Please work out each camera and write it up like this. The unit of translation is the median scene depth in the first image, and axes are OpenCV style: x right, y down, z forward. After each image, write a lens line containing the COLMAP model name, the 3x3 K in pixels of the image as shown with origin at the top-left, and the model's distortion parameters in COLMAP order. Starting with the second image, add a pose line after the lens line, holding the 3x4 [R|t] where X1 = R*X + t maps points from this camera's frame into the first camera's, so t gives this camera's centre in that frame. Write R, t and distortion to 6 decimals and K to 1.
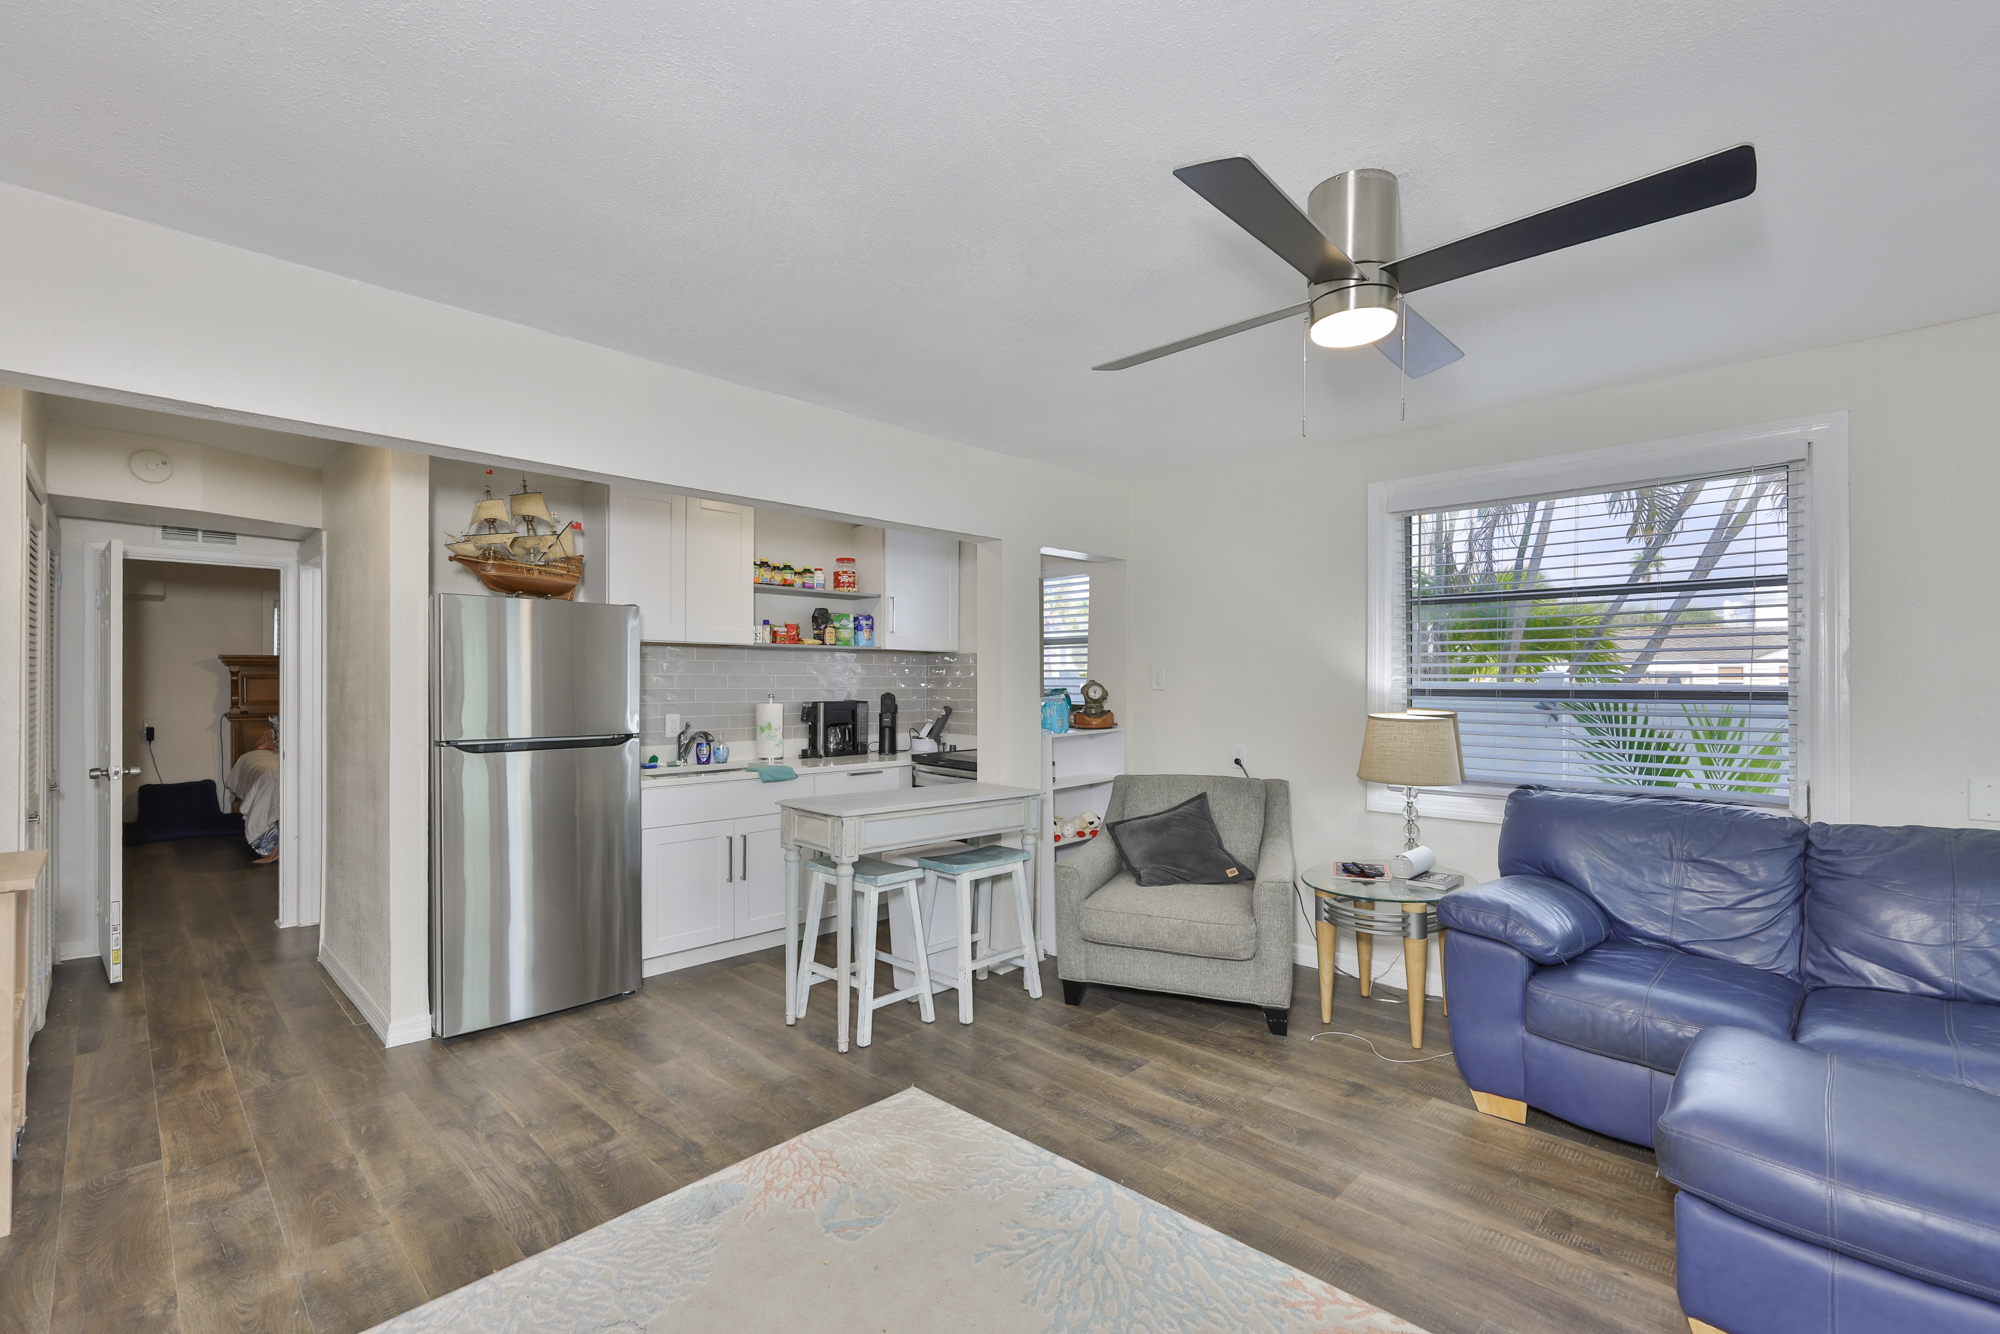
lens RADIAL K [[856.6, 0, 986.7], [0, 856.6, 688.0], [0, 0, 1]] dist [-0.000594, 0.000214]
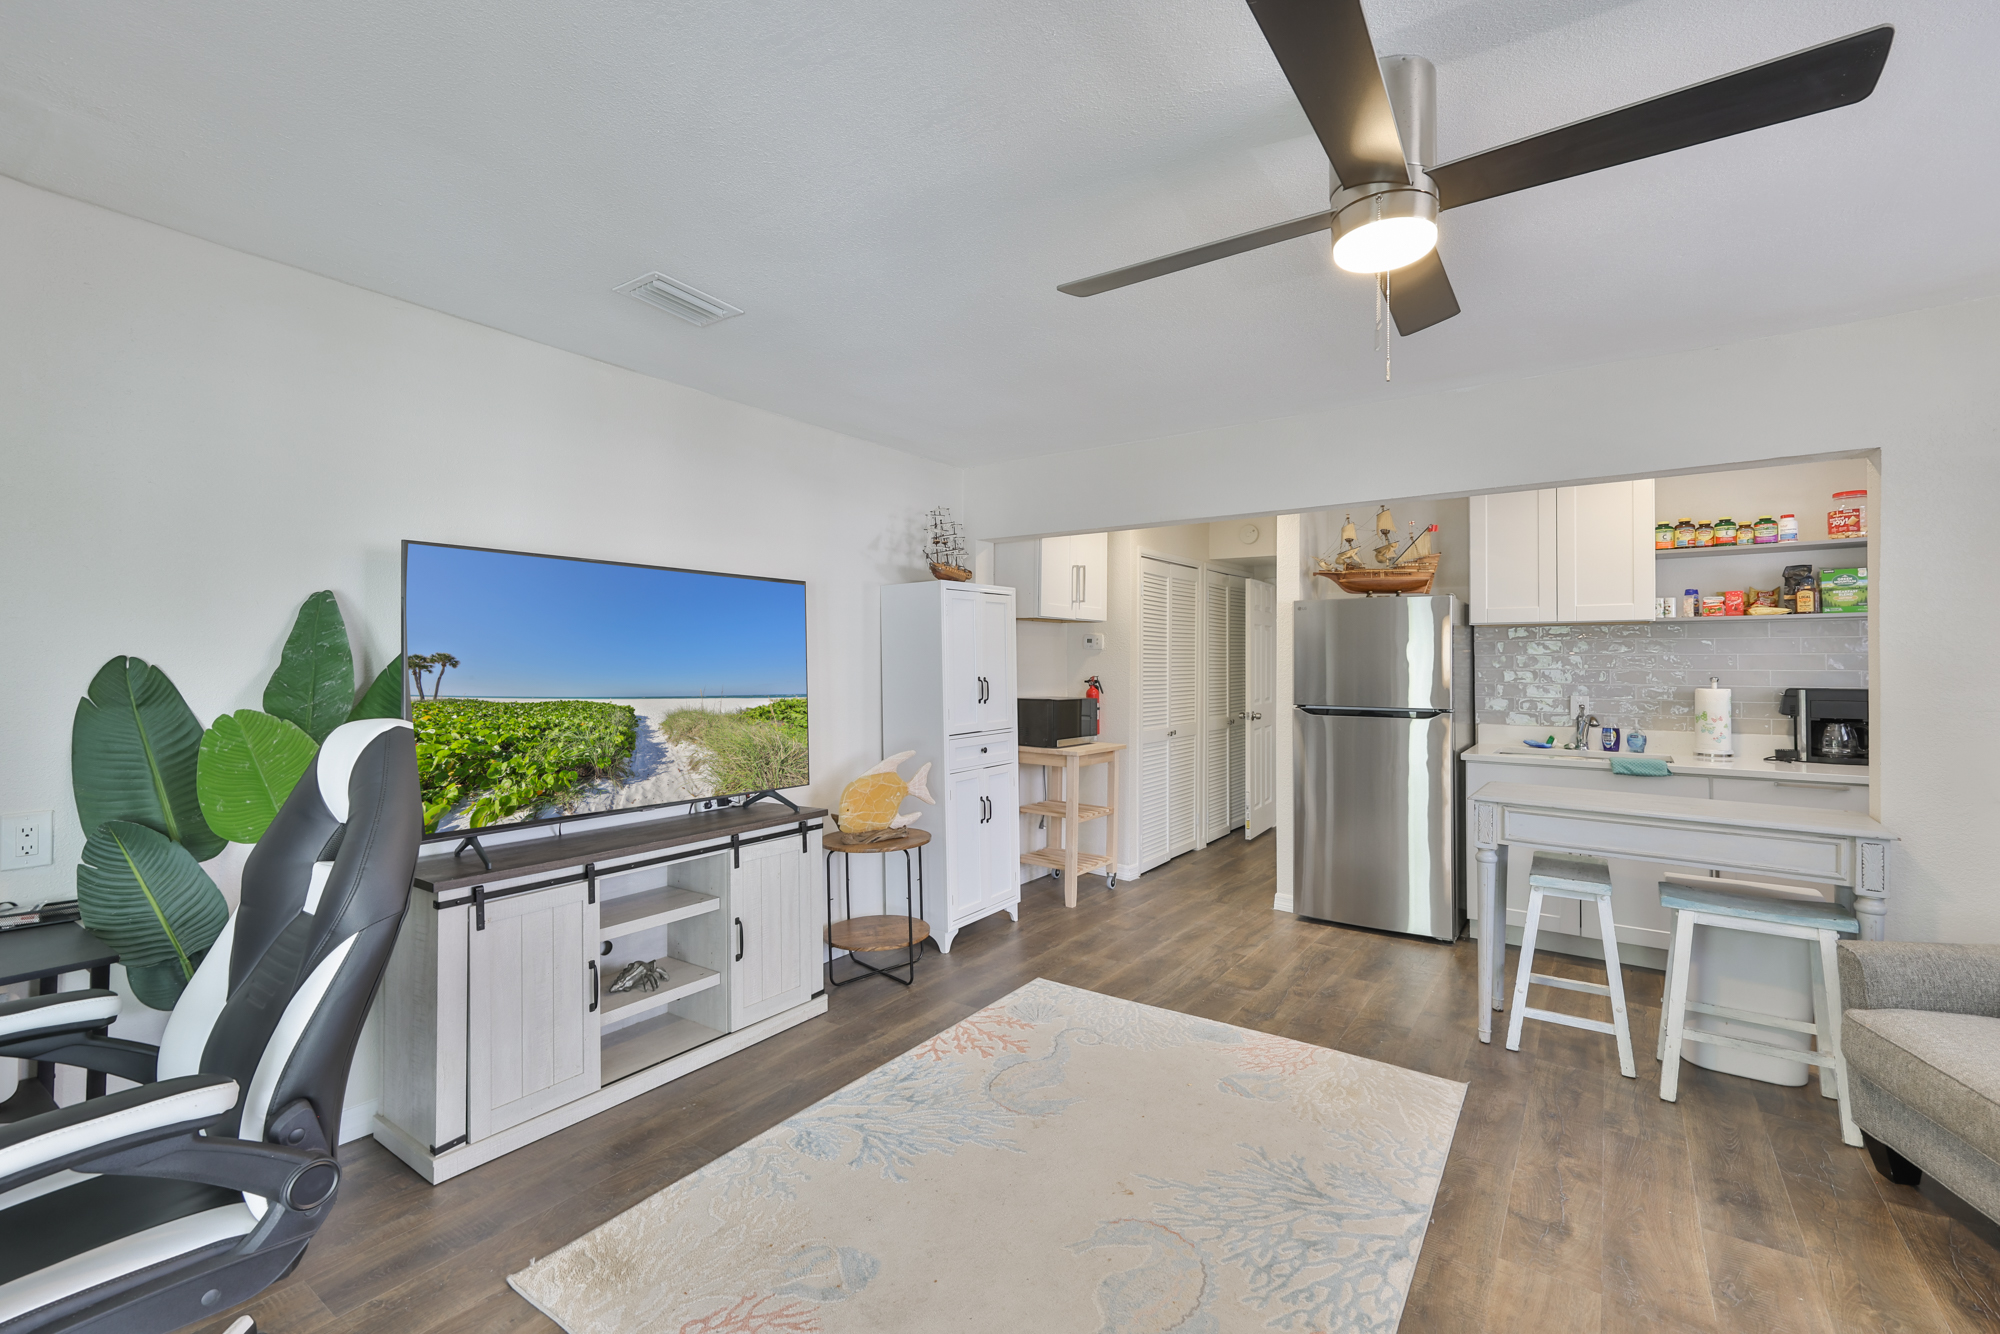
lens RADIAL K [[863.1, 0, 1011.2], [0, 863.1, 652.2], [0, 0, 1]] dist [-0.001768, -0.000036]
pose [[0.167550, -0.011799, -0.985793, 0.688778], [-0.005809, 0.999899, -0.012955, -0.003536], [0.985847, 0.007897, 0.167464, 0.287745]]
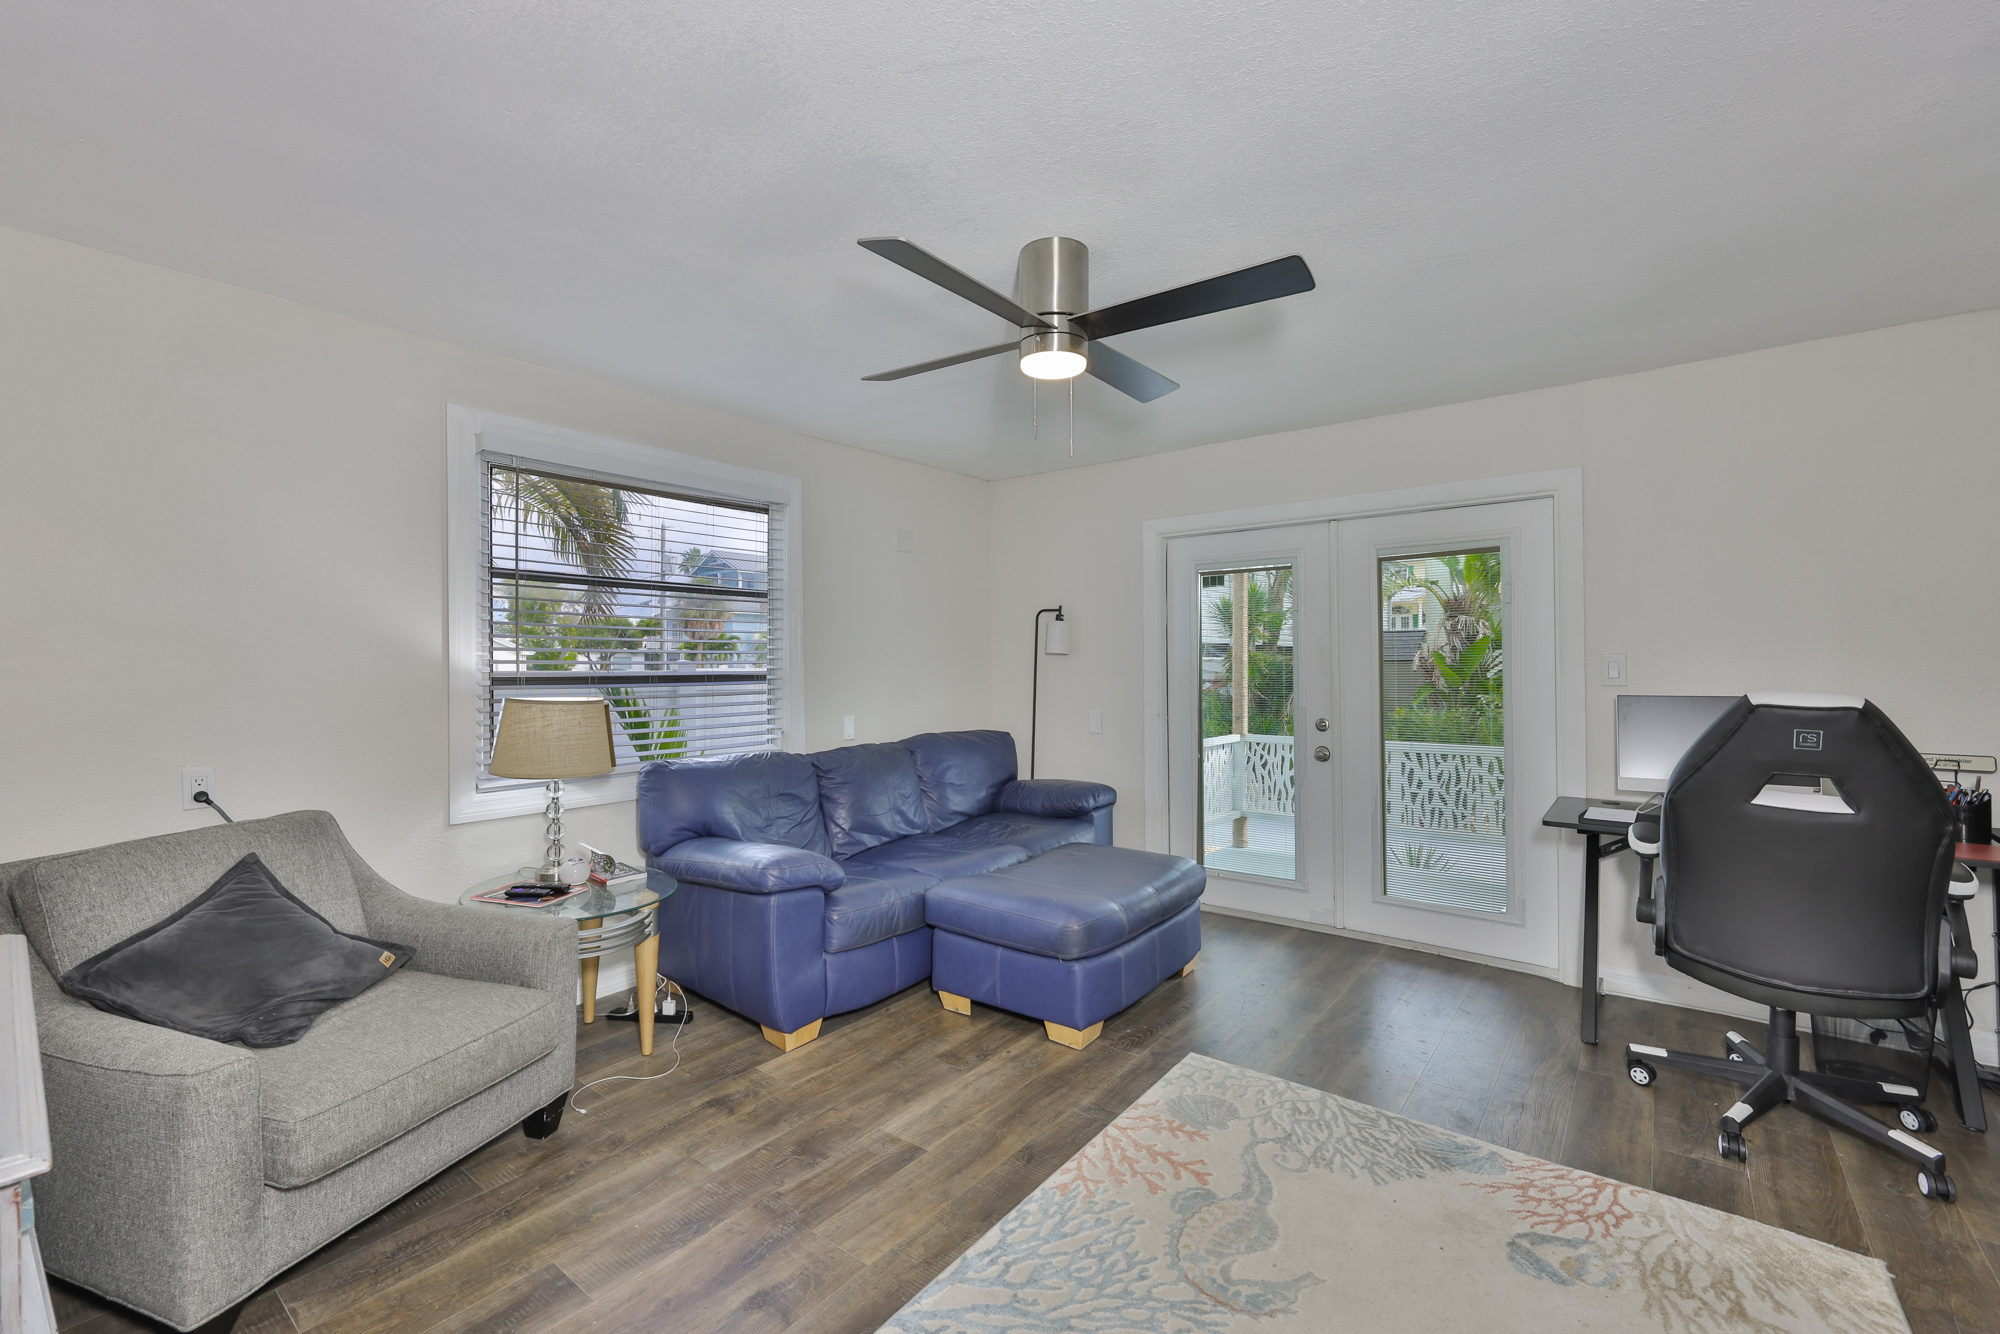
lens RADIAL K [[841.5, 0, 995.8], [0, 841.5, 665.3], [0, 0, 1]] dist [-0.000316, 0.000324]
pose [[-0.100340, -0.004631, 0.994942, -0.425632], [0.010959, 0.999923, 0.005760, -0.000771], [-0.994893, 0.011481, -0.100282, 0.693338]]
